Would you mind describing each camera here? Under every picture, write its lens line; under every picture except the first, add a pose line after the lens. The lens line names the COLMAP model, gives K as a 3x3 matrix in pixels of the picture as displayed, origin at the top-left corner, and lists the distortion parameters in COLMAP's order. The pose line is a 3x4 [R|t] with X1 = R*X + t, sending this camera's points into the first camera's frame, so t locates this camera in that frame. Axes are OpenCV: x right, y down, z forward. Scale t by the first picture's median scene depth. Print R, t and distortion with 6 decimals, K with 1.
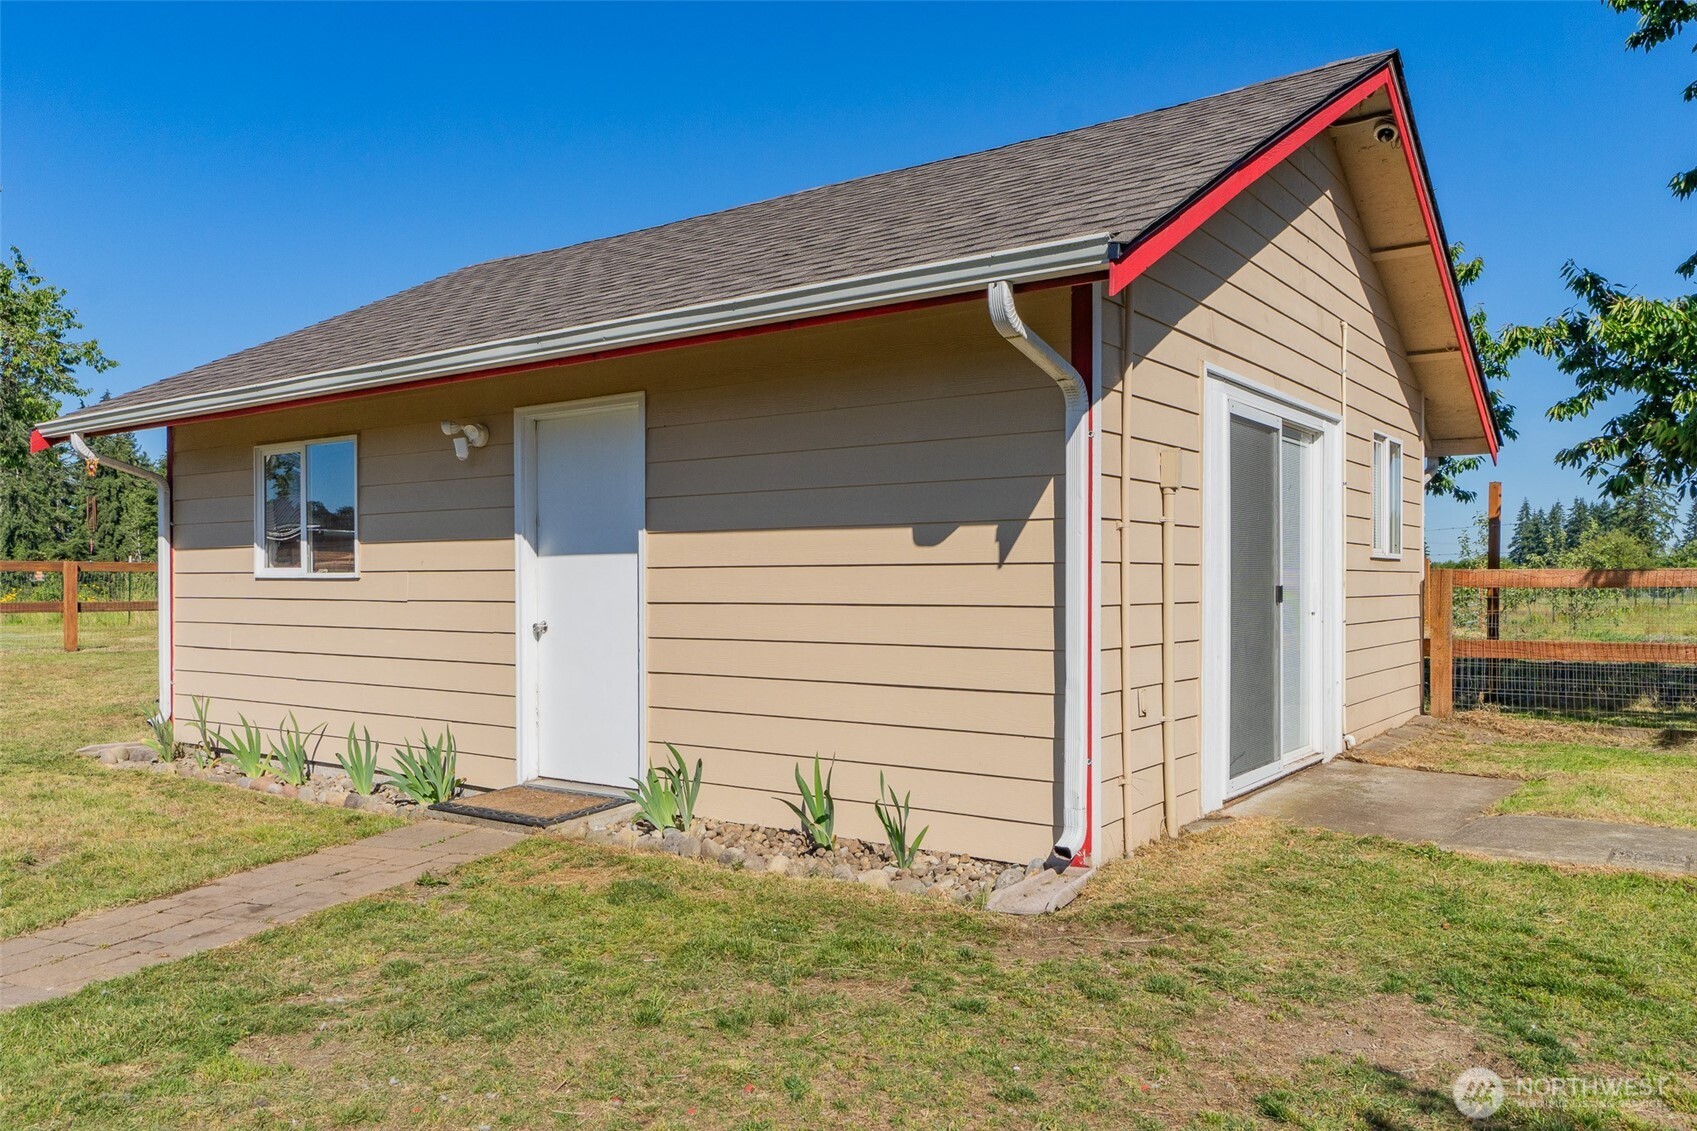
lens RADIAL K [[1248.0, 0, 848.2], [0, 1248.0, 573.3], [0, 0, 1]] dist [-0.003848, -0.000169]
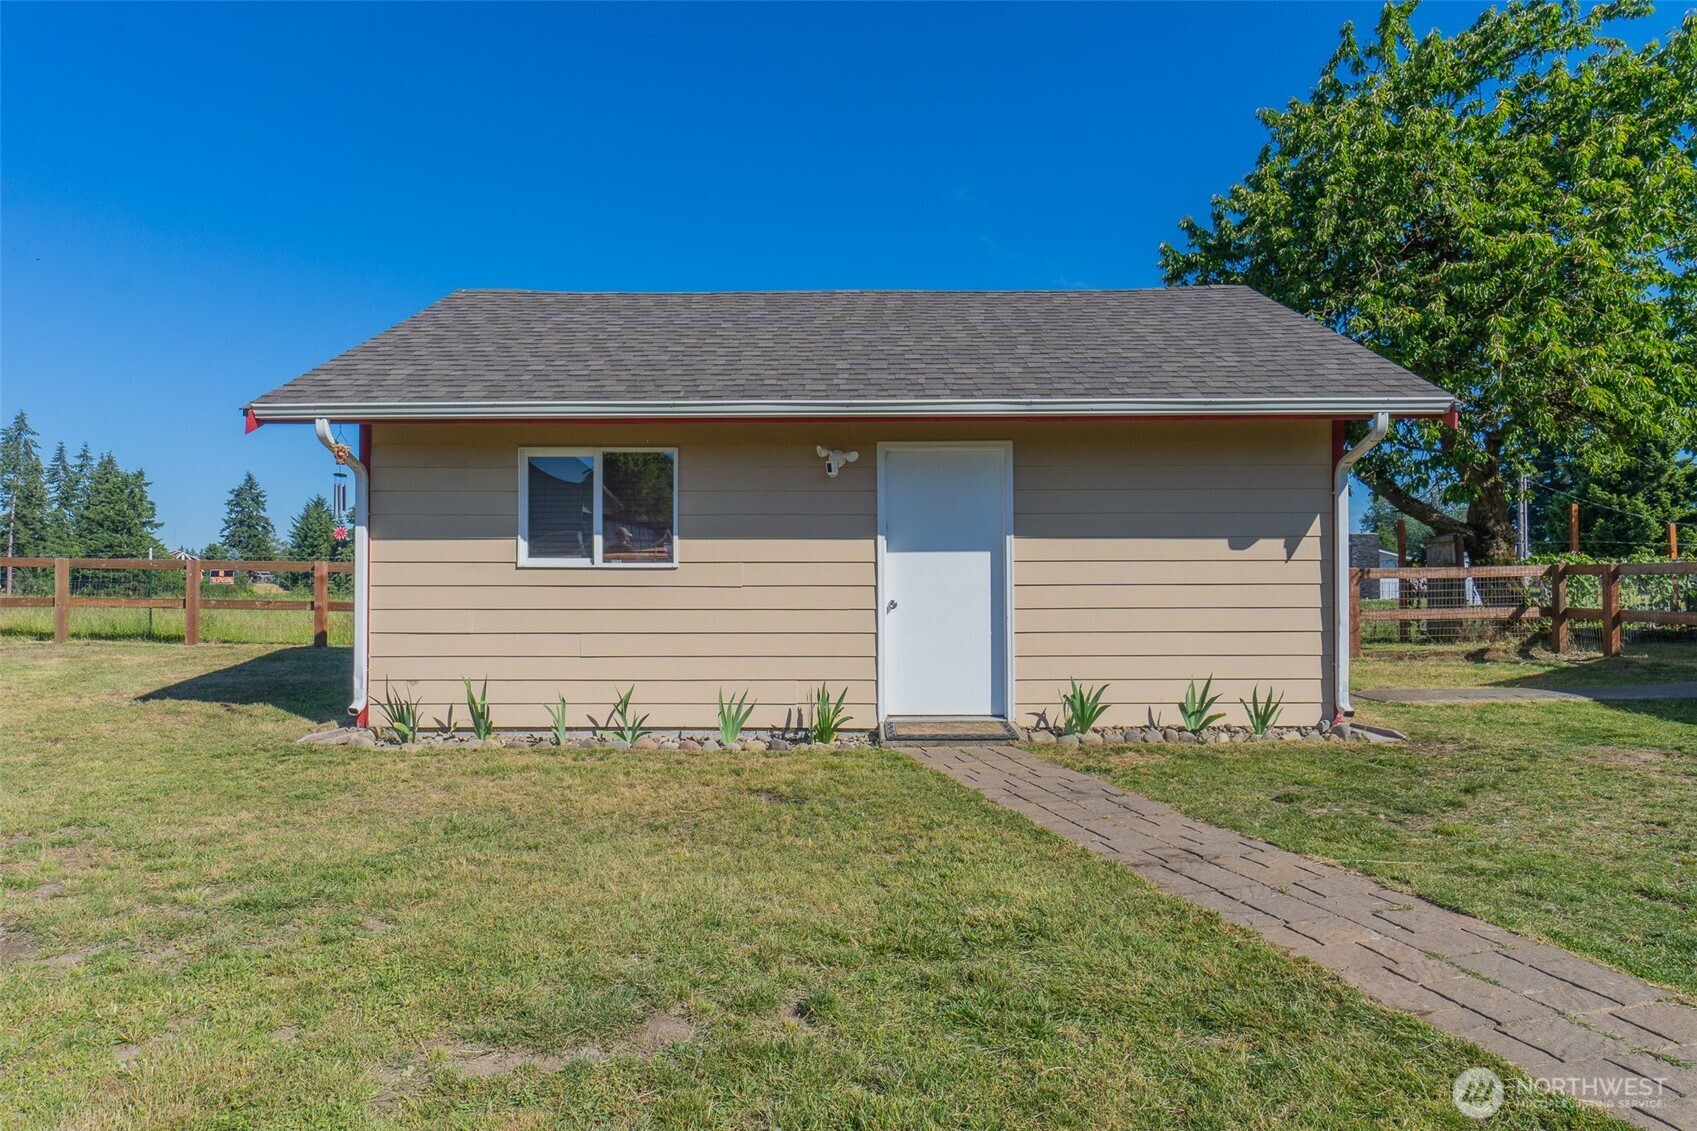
lens RADIAL K [[1008.9, 0, 847.6], [0, 1008.9, 566.8], [0, 0, 1]] dist [0.004097, 0.000042]
pose [[0.815243, 0.008740, 0.579053, -0.921299], [-0.003612, 0.999943, -0.010008, 0.013680], [-0.579107, 0.006067, 0.815229, 0.136773]]
